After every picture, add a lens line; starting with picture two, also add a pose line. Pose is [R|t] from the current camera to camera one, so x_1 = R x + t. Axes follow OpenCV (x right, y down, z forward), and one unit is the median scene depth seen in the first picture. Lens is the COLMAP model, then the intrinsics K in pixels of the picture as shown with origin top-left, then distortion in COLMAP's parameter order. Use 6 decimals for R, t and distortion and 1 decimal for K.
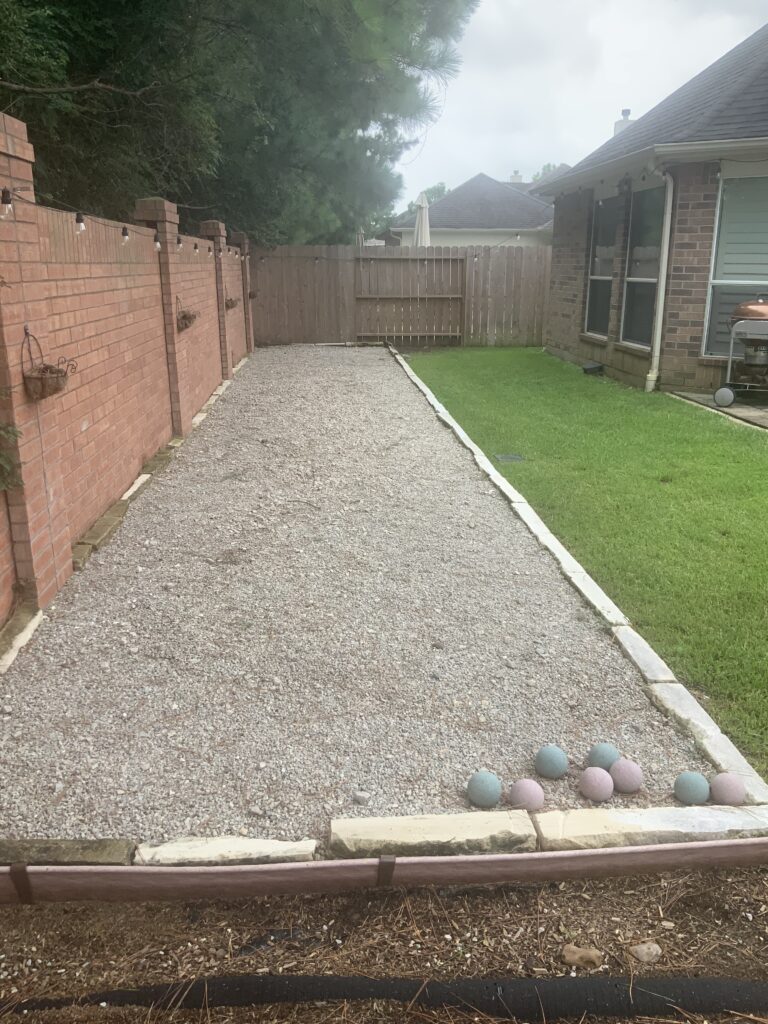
lens RADIAL K [[844.1, 0, 384.0], [0, 844.1, 512.0], [0, 0, 1]] dist [0.103719, -0.212880]
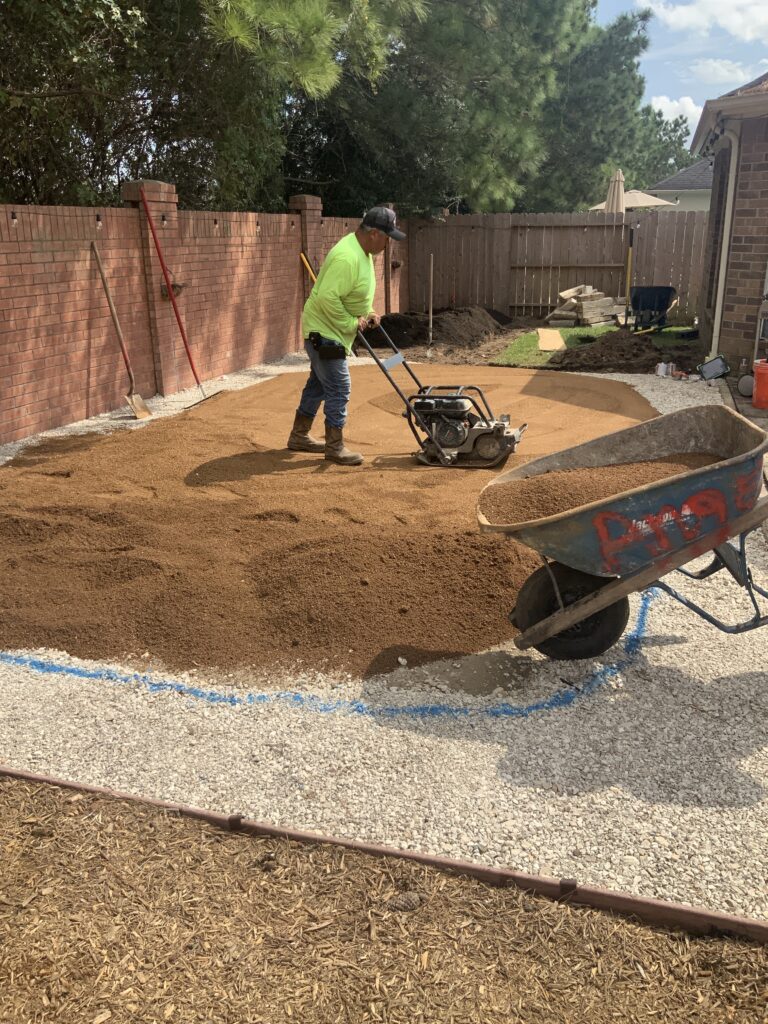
lens RADIAL K [[844.1, 0, 384.0], [0, 844.1, 512.0], [0, 0, 1]] dist [0.103719, -0.212880]
pose [[0.931779, 0.106350, -0.347097, 0.334675], [-0.093387, 0.994169, 0.053917, -0.014692], [0.350808, -0.017824, 0.936278, 0.029790]]
